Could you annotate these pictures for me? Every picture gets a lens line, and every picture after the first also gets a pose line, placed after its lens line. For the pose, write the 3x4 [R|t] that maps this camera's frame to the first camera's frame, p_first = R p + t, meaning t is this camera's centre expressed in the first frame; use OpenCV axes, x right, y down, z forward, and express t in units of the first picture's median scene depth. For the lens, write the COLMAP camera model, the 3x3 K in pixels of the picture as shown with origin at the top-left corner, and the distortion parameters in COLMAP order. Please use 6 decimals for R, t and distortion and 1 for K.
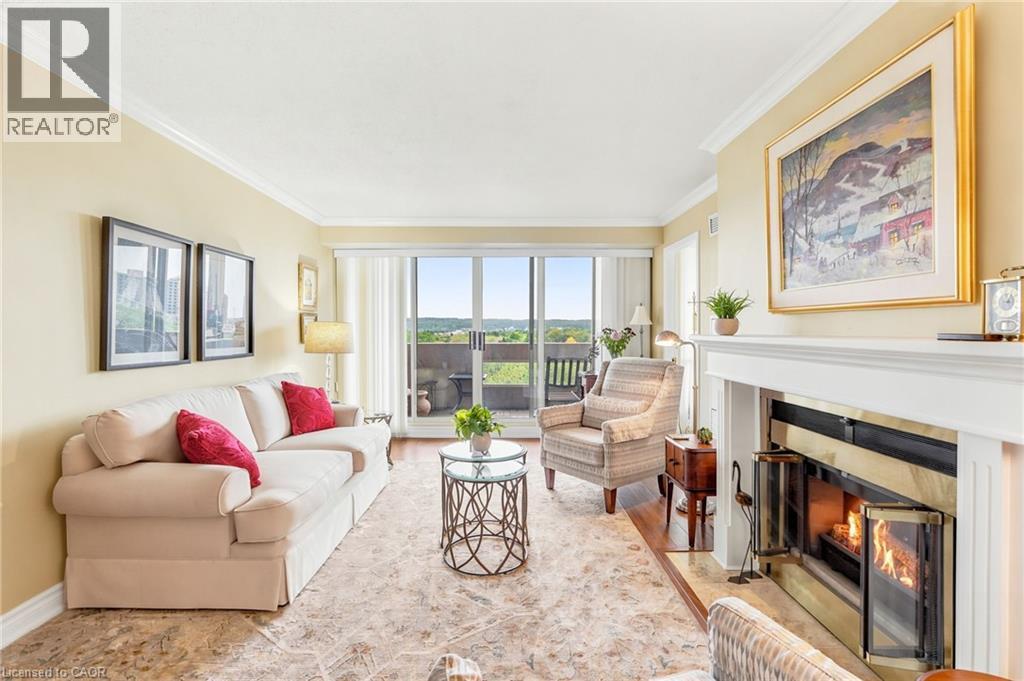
lens RADIAL K [[461.3, 0, 512.9], [0, 461.3, 331.8], [0, 0, 1]] dist [-0.001669, 0.000433]
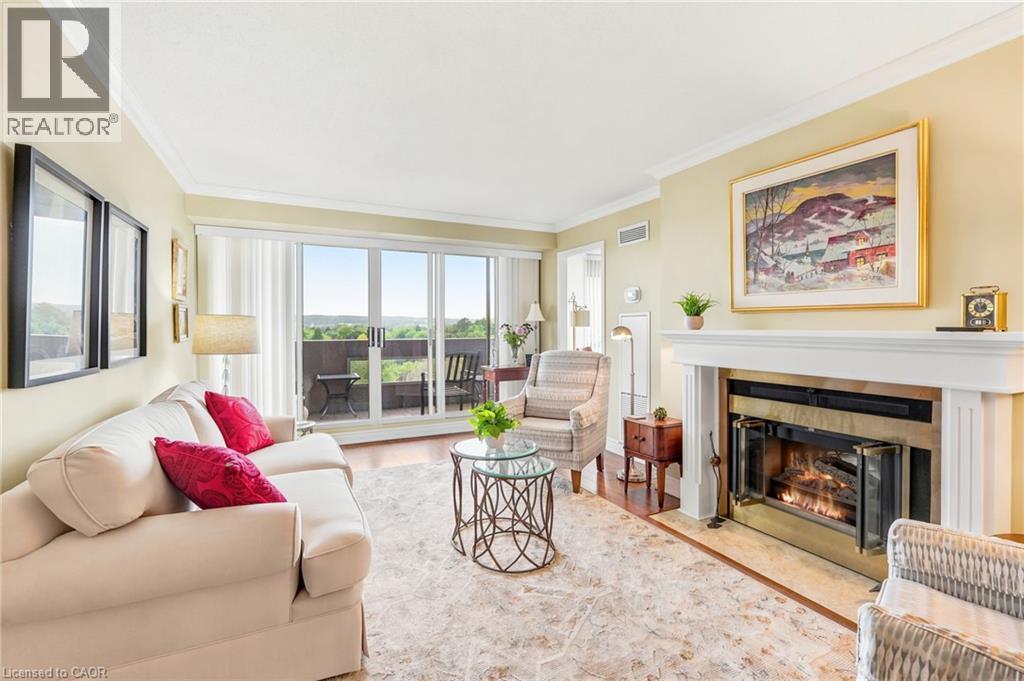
lens RADIAL K [[451.0, 0, 512.6], [0, 451.0, 325.8], [0, 0, 1]] dist [-0.001578, 0.000153]
pose [[0.897053, 0.000947, 0.441921, -0.584001], [0.001315, 0.999988, -0.004812, 0.003170], [-0.441921, 0.004897, 0.897041, 0.154432]]
